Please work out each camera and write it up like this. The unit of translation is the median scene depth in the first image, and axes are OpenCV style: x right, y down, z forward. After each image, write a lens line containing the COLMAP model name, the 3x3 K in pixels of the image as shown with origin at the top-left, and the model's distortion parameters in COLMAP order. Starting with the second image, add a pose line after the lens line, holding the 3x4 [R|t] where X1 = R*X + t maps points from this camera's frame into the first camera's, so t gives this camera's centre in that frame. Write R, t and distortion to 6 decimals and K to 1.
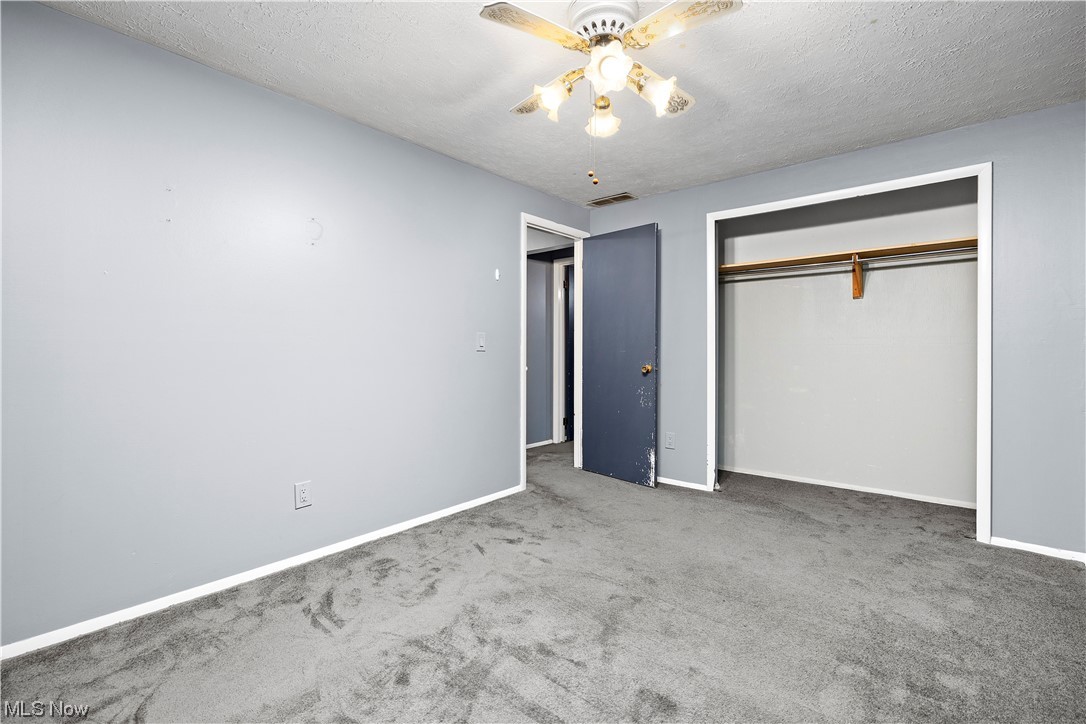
lens RADIAL K [[468.9, 0, 543.0], [0, 468.9, 362.0], [0, 0, 1]] dist [-0.001334, -0.000279]
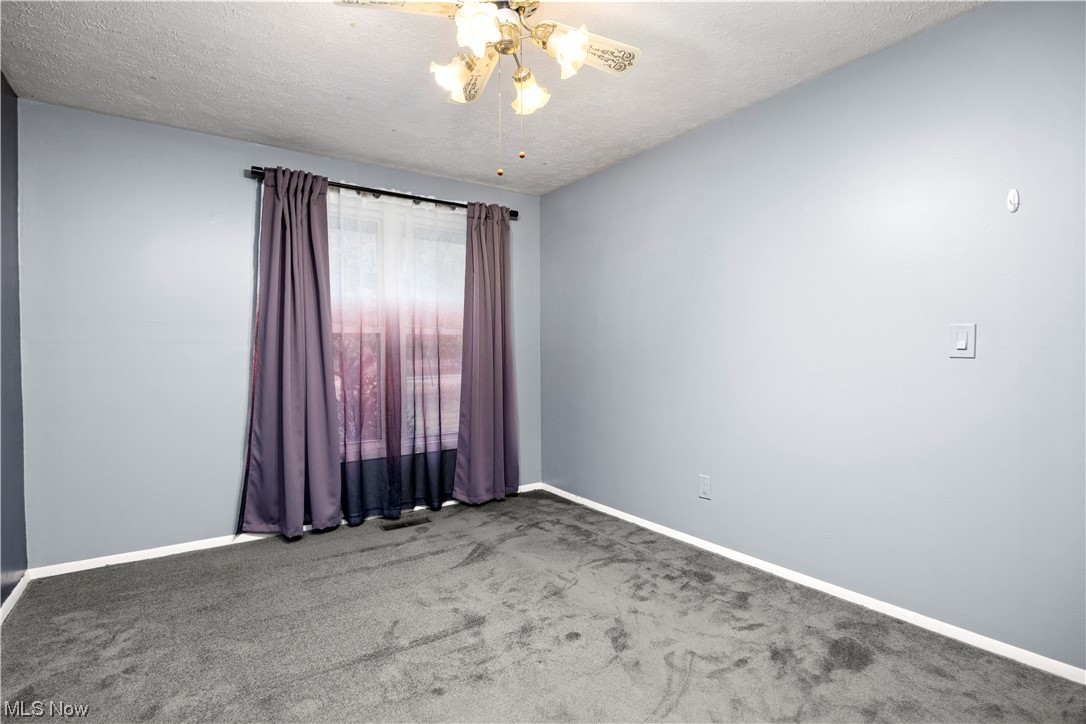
lens RADIAL K [[561.8, 0, 543.0], [0, 561.8, 362.0], [0, 0, 1]] dist [0.000974, 0.000101]
pose [[-0.266734, 0.027273, -0.963384, 0.786617], [-0.009588, 0.999475, 0.030949, -0.041099], [0.963722, 0.017492, -0.266333, 0.916212]]
